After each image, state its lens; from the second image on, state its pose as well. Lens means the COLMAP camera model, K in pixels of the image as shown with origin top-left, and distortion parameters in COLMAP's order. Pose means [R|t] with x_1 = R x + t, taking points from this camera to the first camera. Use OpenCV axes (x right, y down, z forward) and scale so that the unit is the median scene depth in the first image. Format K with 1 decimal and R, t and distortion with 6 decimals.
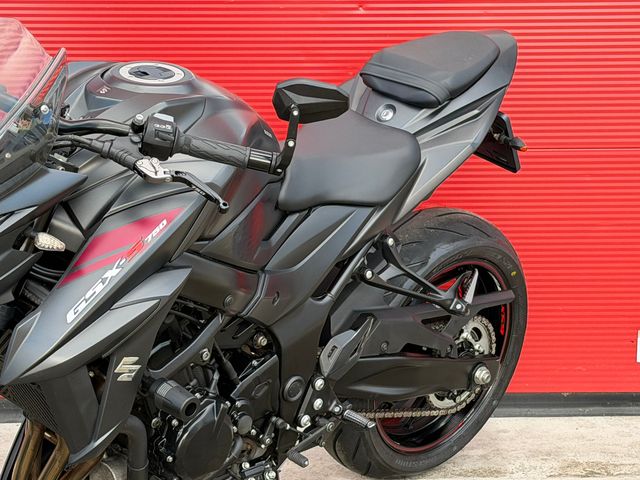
lens RADIAL K [[1586.3, 0, 321.4], [0, 1586.3, 238.9], [0, 0, 1]] dist [0.138343, 0.000000]
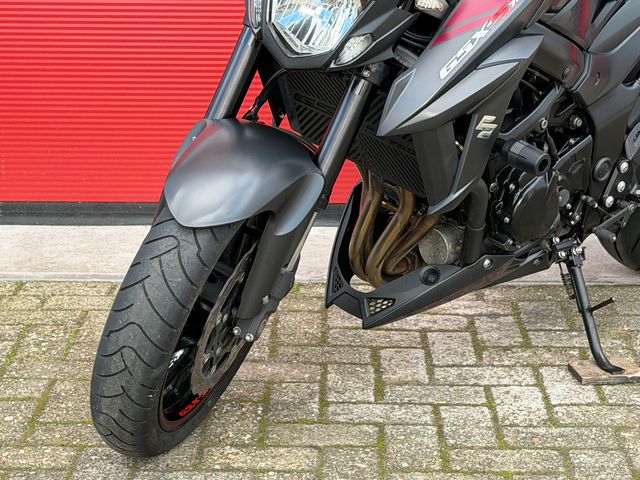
lens RADIAL K [[1586.3, 0, 332.1], [0, 1586.3, 238.8], [0, 0, 1]] dist [0.138343, 0.000000]
pose [[0.998699, 0.014126, -0.048993, -0.147451], [-0.011353, 0.998342, 0.056429, 0.083628], [0.049709, -0.055799, 0.997204, -0.078266]]
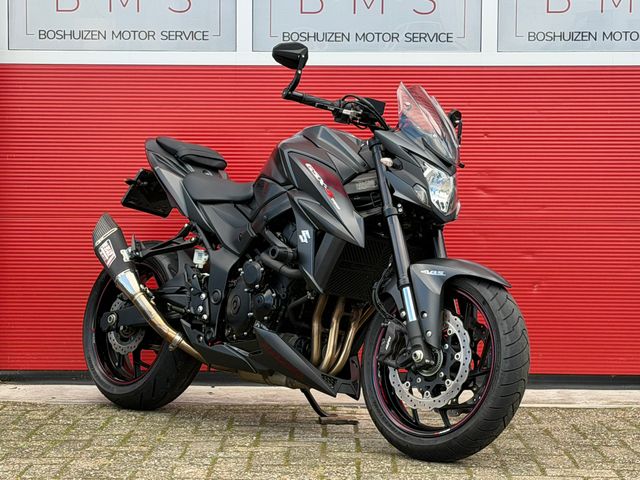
lens RADIAL K [[1586.3, 0, 322.5], [0, 1586.3, 237.7], [0, 0, 1]] dist [0.138343, 0.000000]
pose [[0.998789, 0.007332, -0.048654, -0.083554], [-0.016615, 0.981010, -0.193246, 0.371011], [0.046313, 0.193820, 0.979943, -0.828653]]
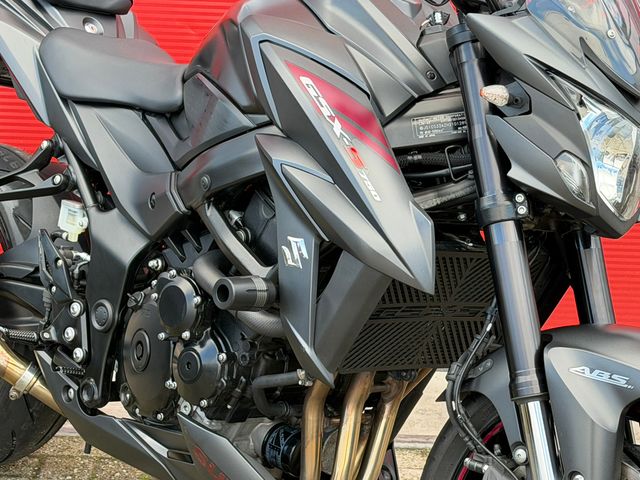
lens RADIAL K [[1586.3, 0, 330.1], [0, 1586.3, 237.0], [0, 0, 1]] dist [0.138343, 0.000000]
pose [[0.999218, 0.039176, -0.005257, -0.164160], [-0.039057, 0.999014, 0.021105, 0.022909], [0.006079, -0.020883, 0.999763, 0.080308]]
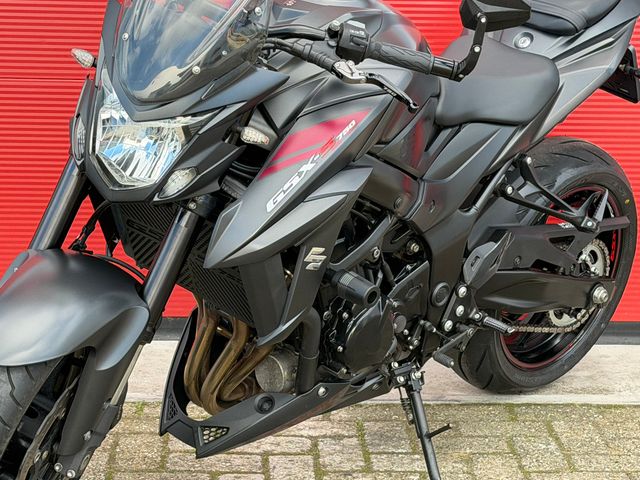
lens RADIAL K [[1586.3, 0, 320.9], [0, 1586.3, 238.6], [0, 0, 1]] dist [0.138343, 0.000000]
pose [[0.999825, 0.017134, 0.007485, -0.107769], [-0.017176, 0.999837, 0.005531, 0.053050], [-0.007389, -0.005658, 0.999957, -0.066998]]
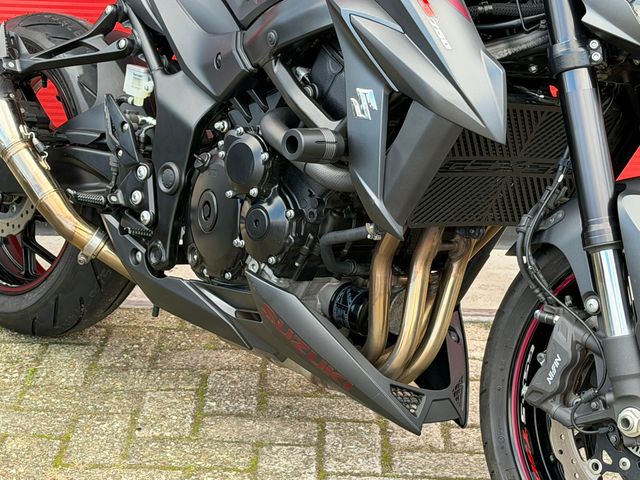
lens RADIAL K [[1586.3, 0, 315.9], [0, 1586.3, 235.8], [0, 0, 1]] dist [0.138343, 0.000000]
pose [[0.998311, 0.038277, -0.043699, -0.171838], [-0.034902, 0.996532, 0.075538, 0.052162], [0.046439, -0.073885, 0.996185, 0.082388]]
